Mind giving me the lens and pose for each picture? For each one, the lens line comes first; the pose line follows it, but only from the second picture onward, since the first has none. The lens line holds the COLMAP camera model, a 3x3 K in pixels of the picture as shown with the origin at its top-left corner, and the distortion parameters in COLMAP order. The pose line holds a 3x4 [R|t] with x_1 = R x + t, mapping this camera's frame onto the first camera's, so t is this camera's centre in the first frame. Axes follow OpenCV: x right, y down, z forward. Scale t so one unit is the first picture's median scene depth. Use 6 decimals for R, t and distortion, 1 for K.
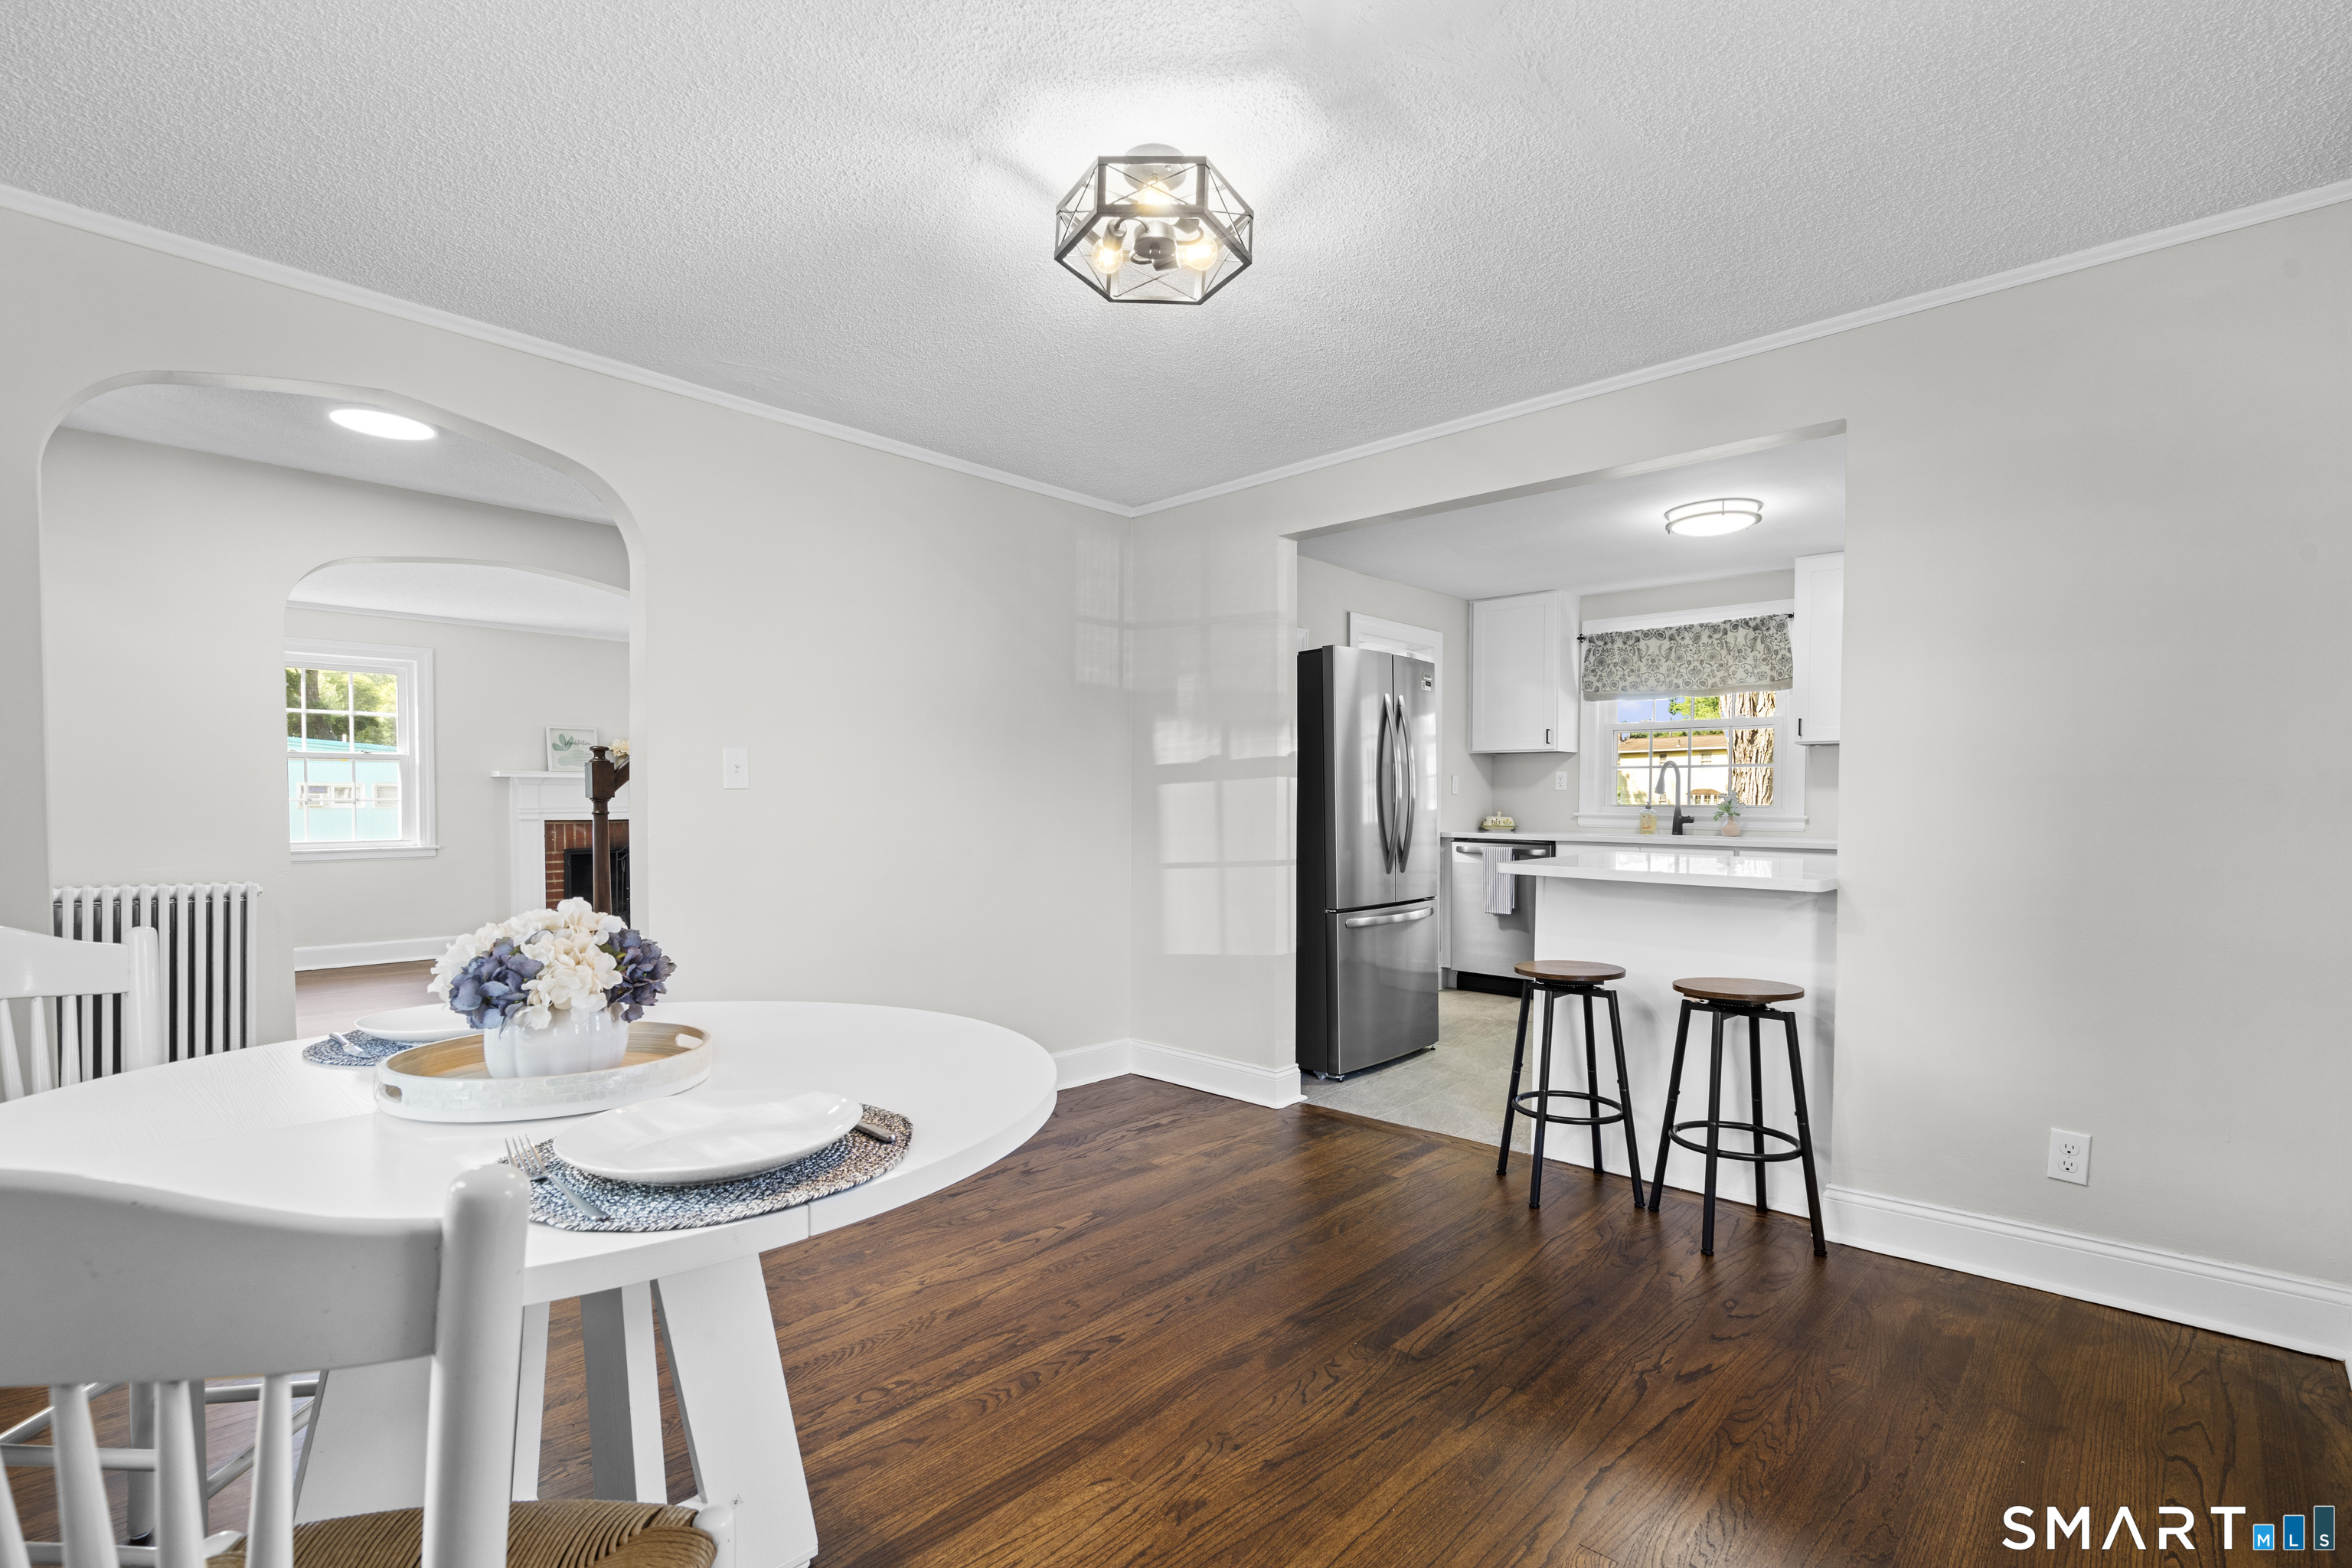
lens RADIAL K [[1074.4, 0, 1176.4], [0, 1074.4, 818.5], [0, 0, 1]] dist [-0.010736, 0.000259]
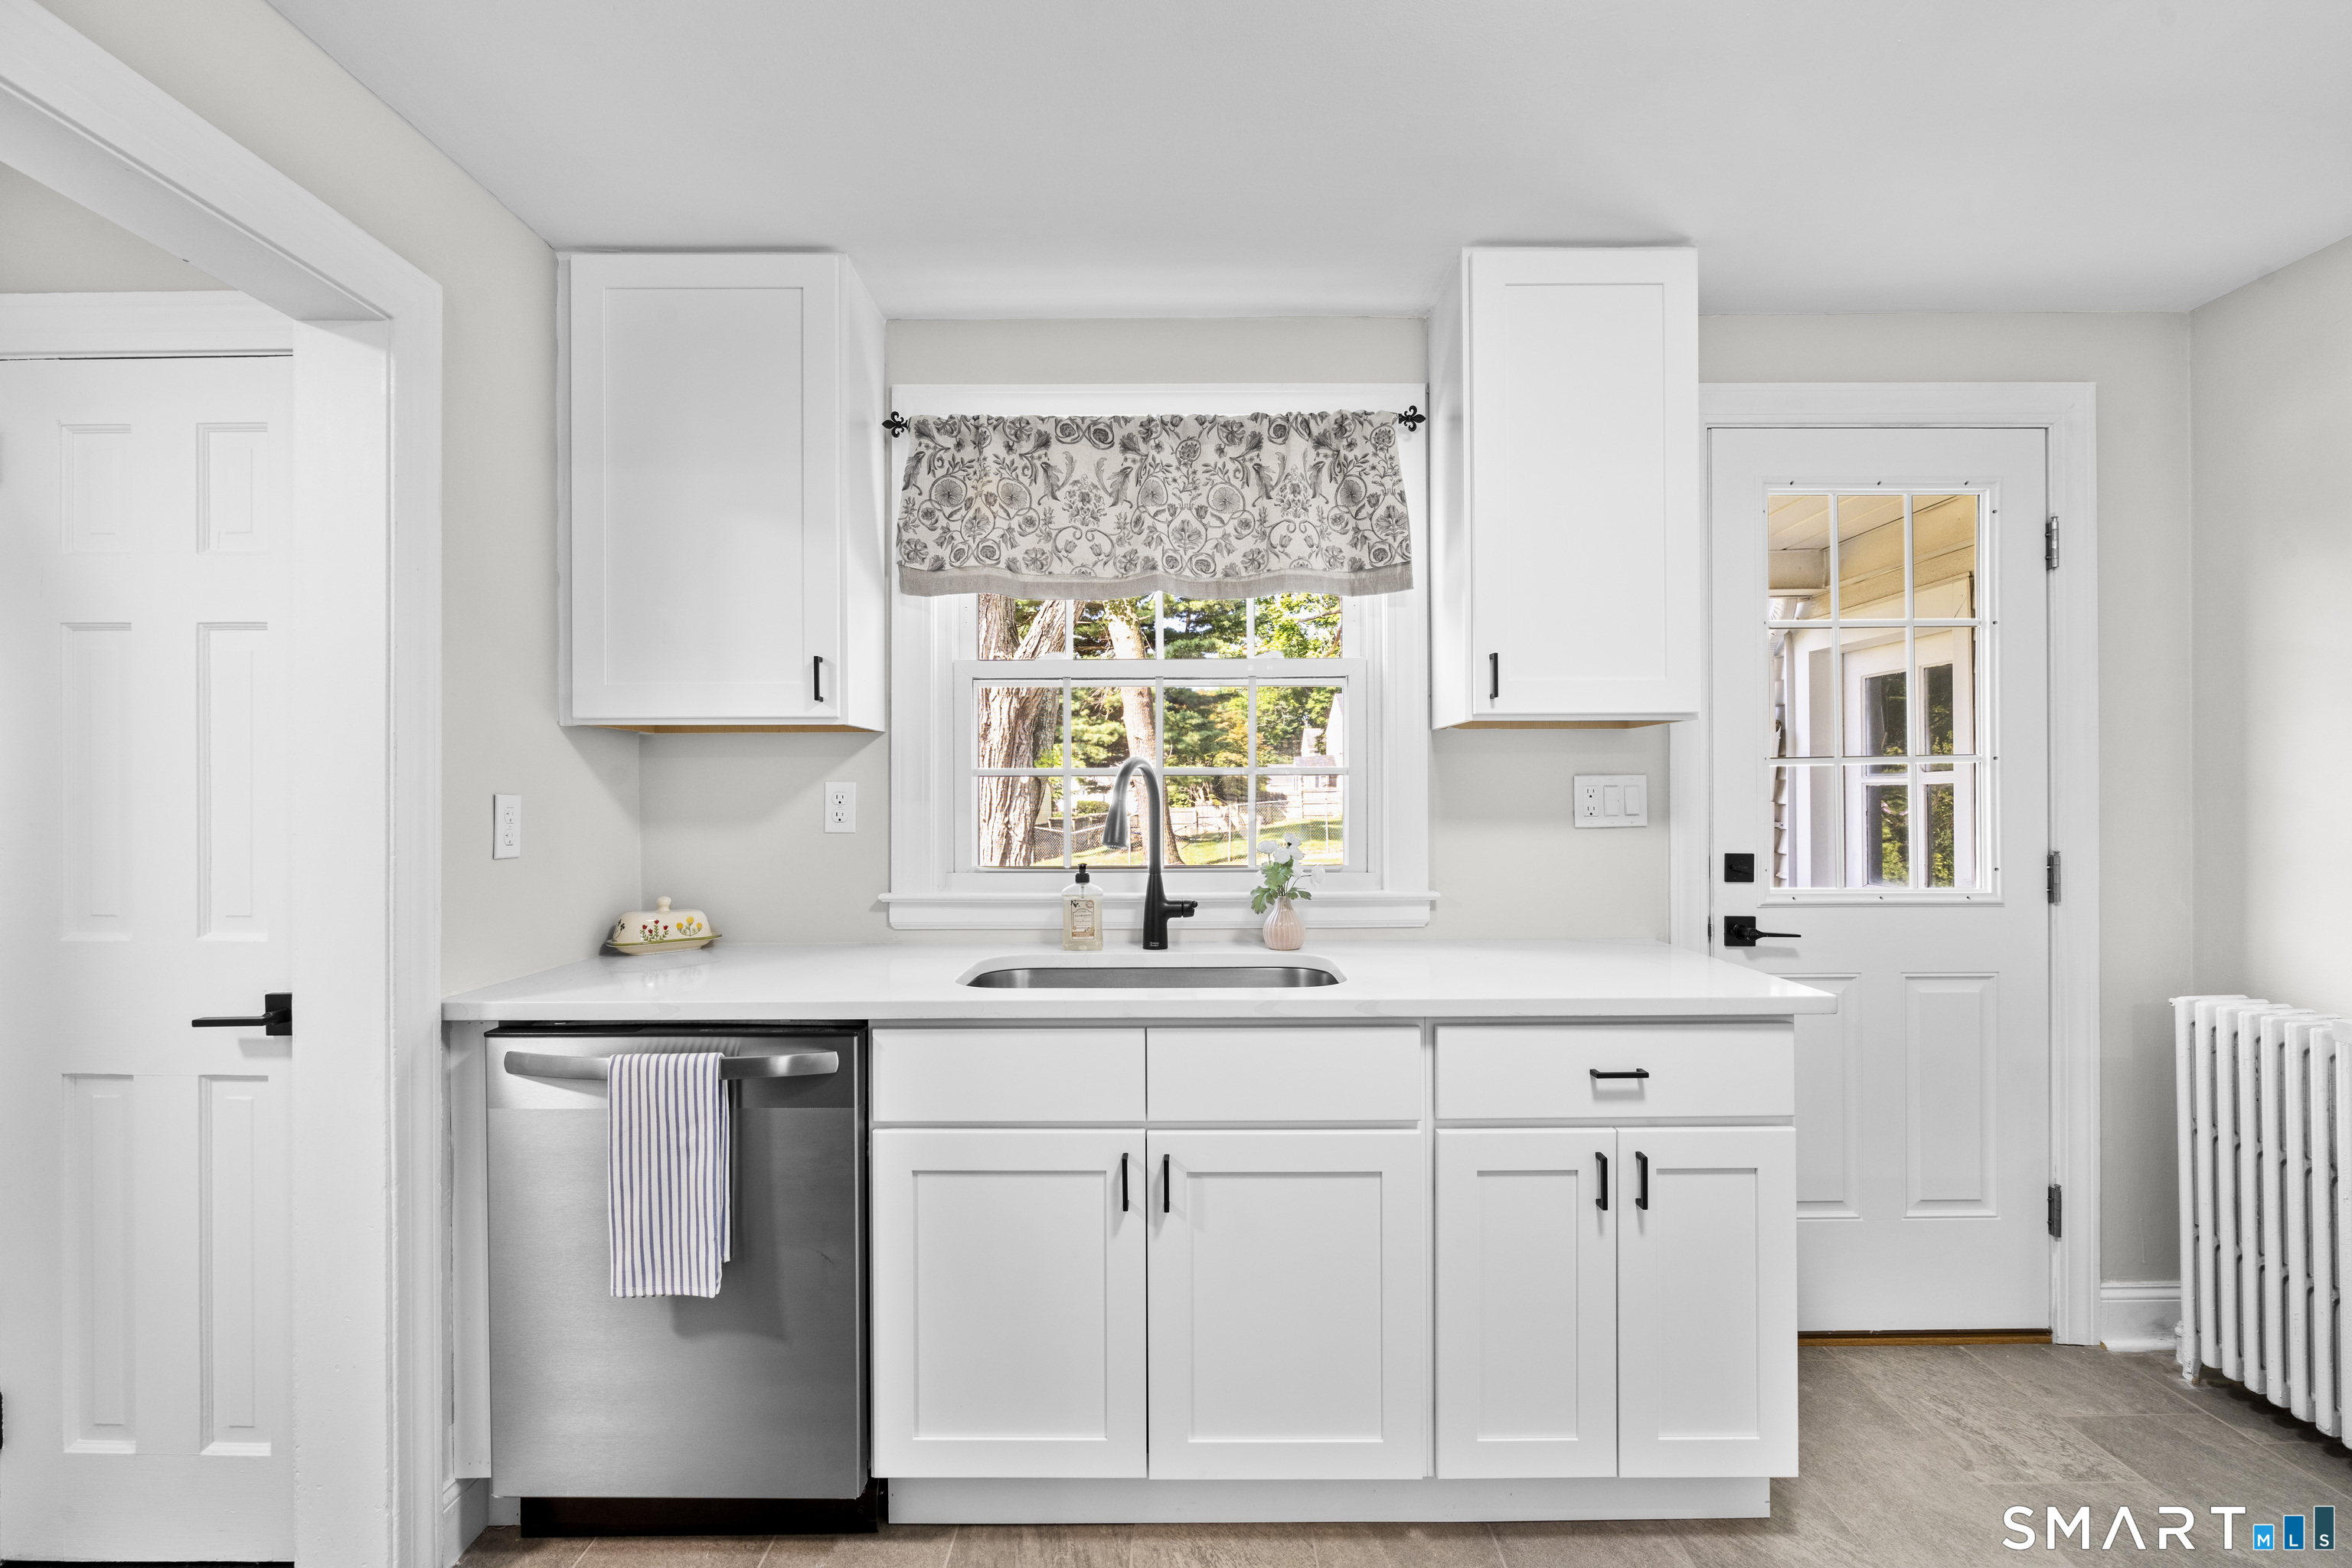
lens RADIAL K [[1062.9, 0, 1177.0], [0, 1062.9, 788.4], [0, 0, 1]] dist [-0.009097, 0.004498]
pose [[0.730036, -0.002563, 0.683404, 0.233679], [0.019779, 0.999653, -0.017379, -0.039816], [-0.683122, 0.026205, 0.729834, 0.791392]]
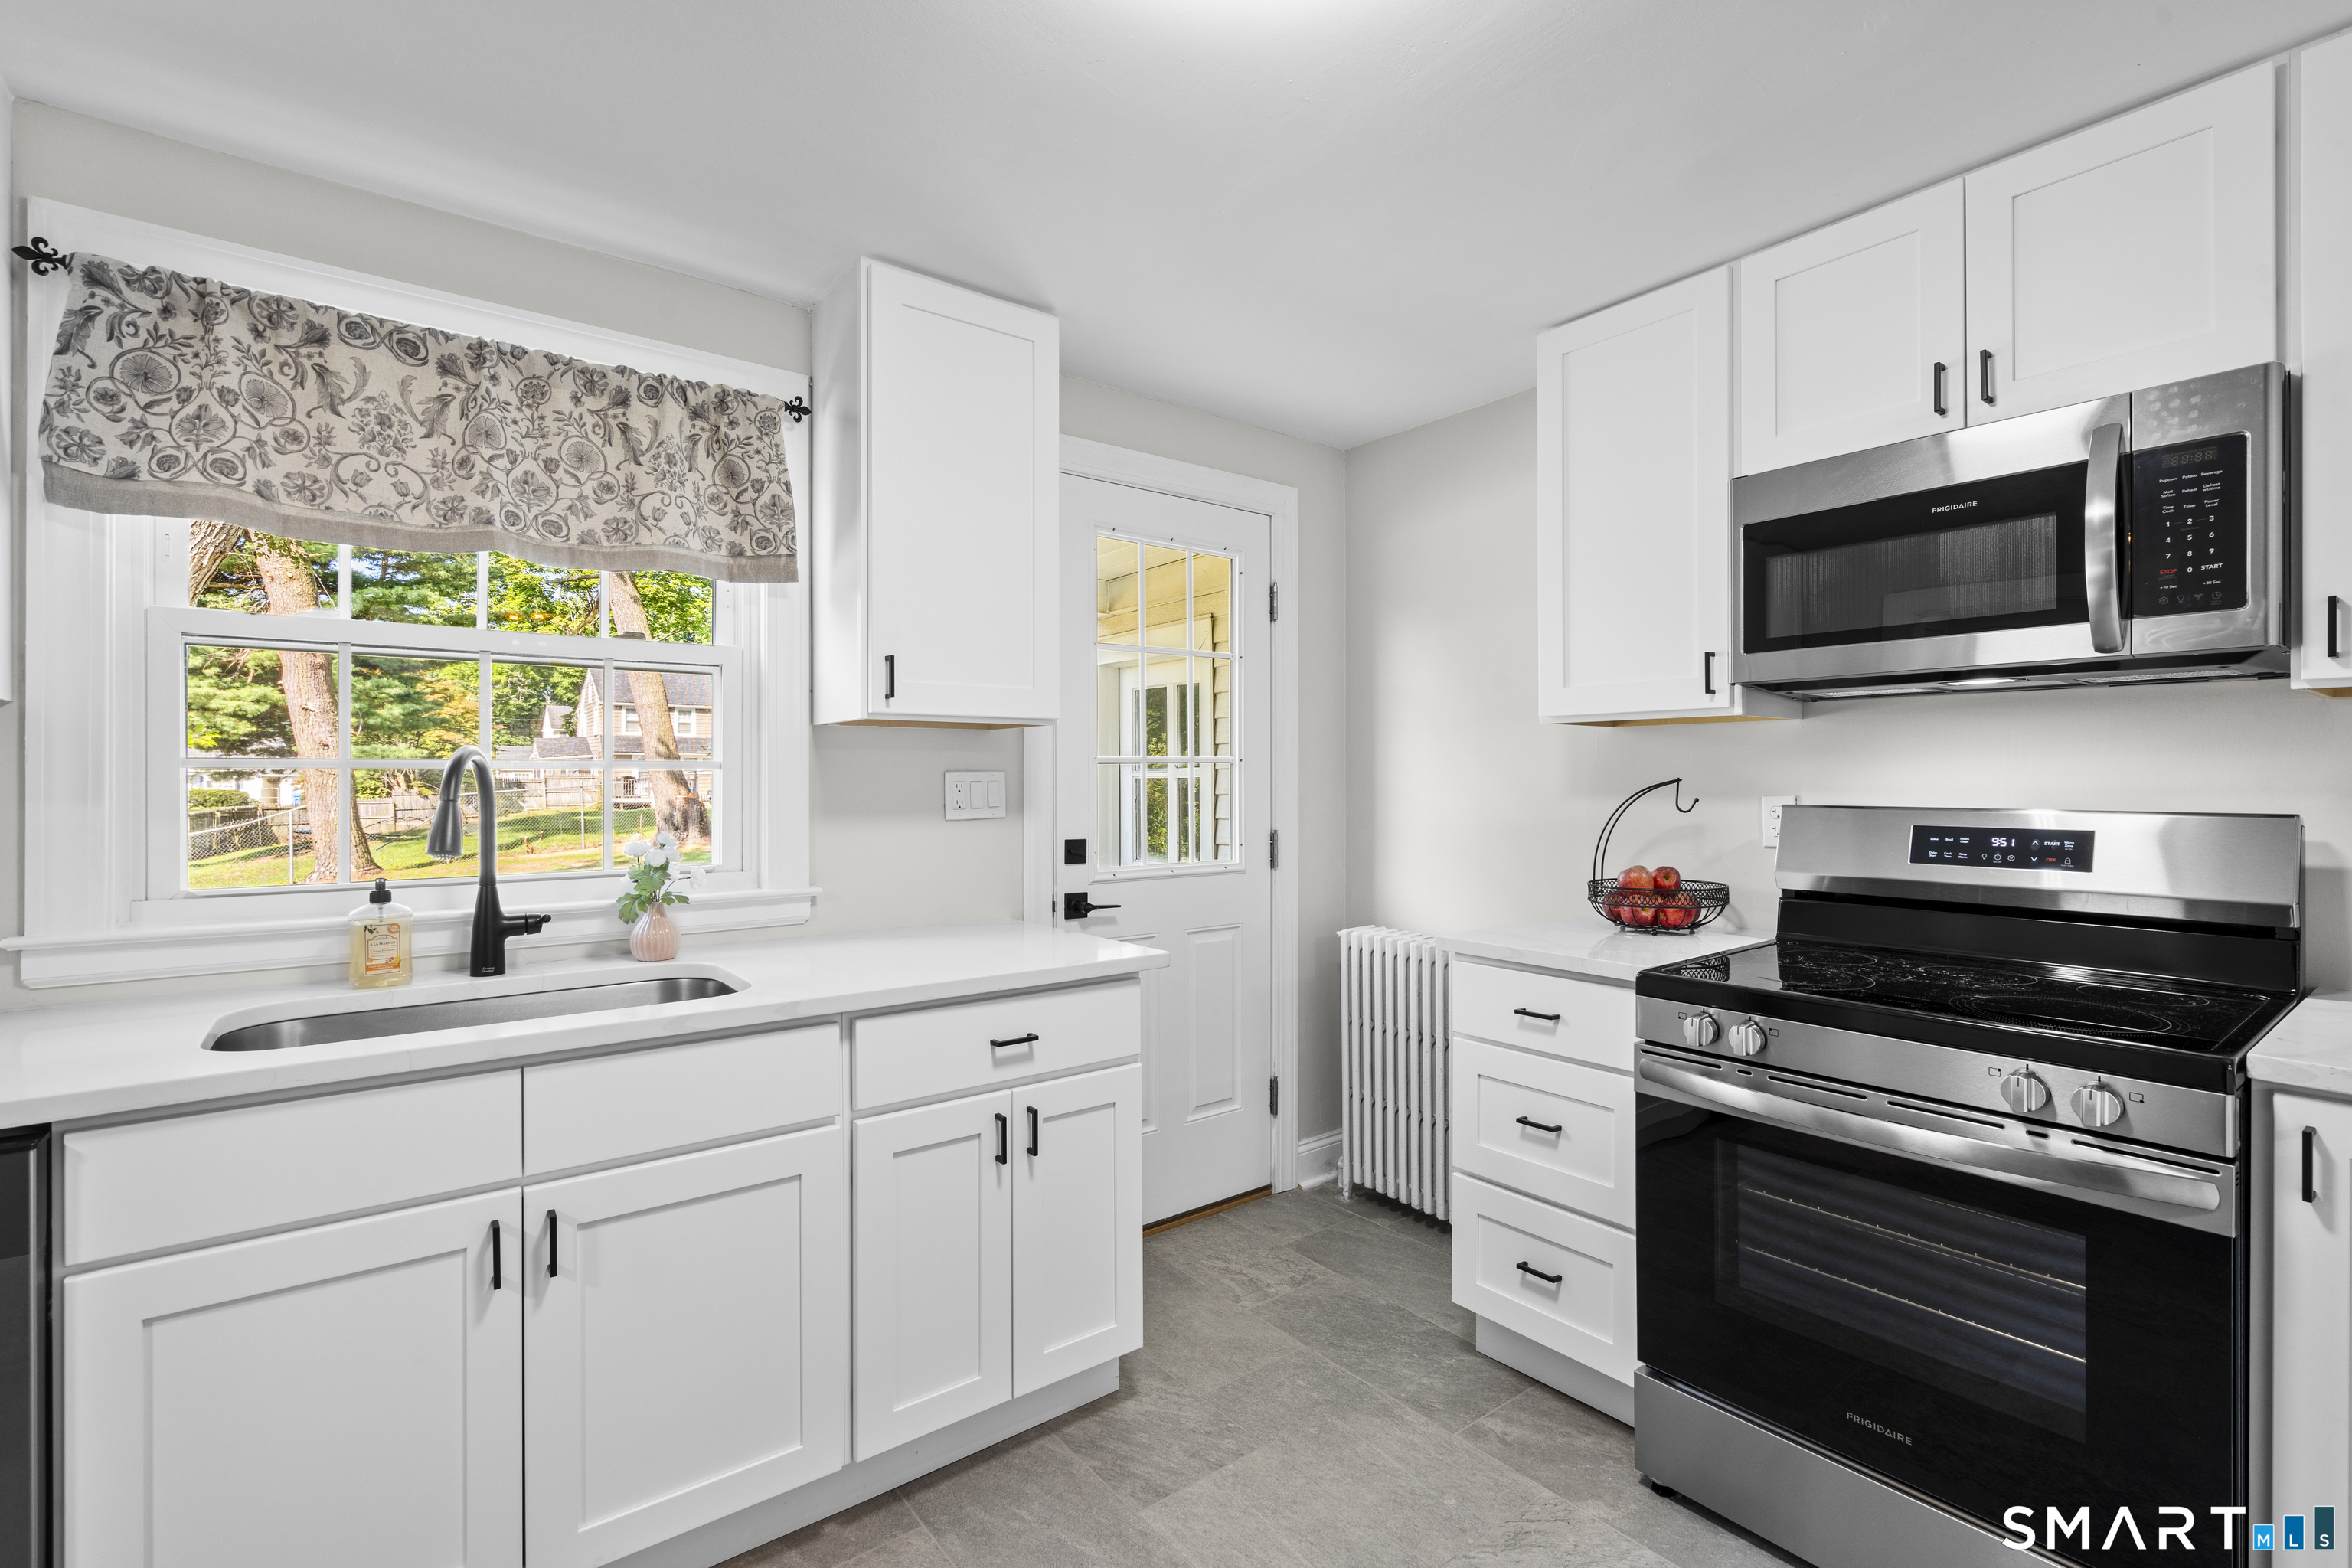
lens RADIAL K [[1062.2, 0, 1179.8], [0, 1062.2, 777.4], [0, 0, 1]] dist [-0.003079, 0.001490]
pose [[0.158635, -0.002087, 0.987335, 0.202029], [0.021779, 0.999762, -0.001386, -0.044203], [-0.987097, 0.021723, 0.158642, 0.821718]]
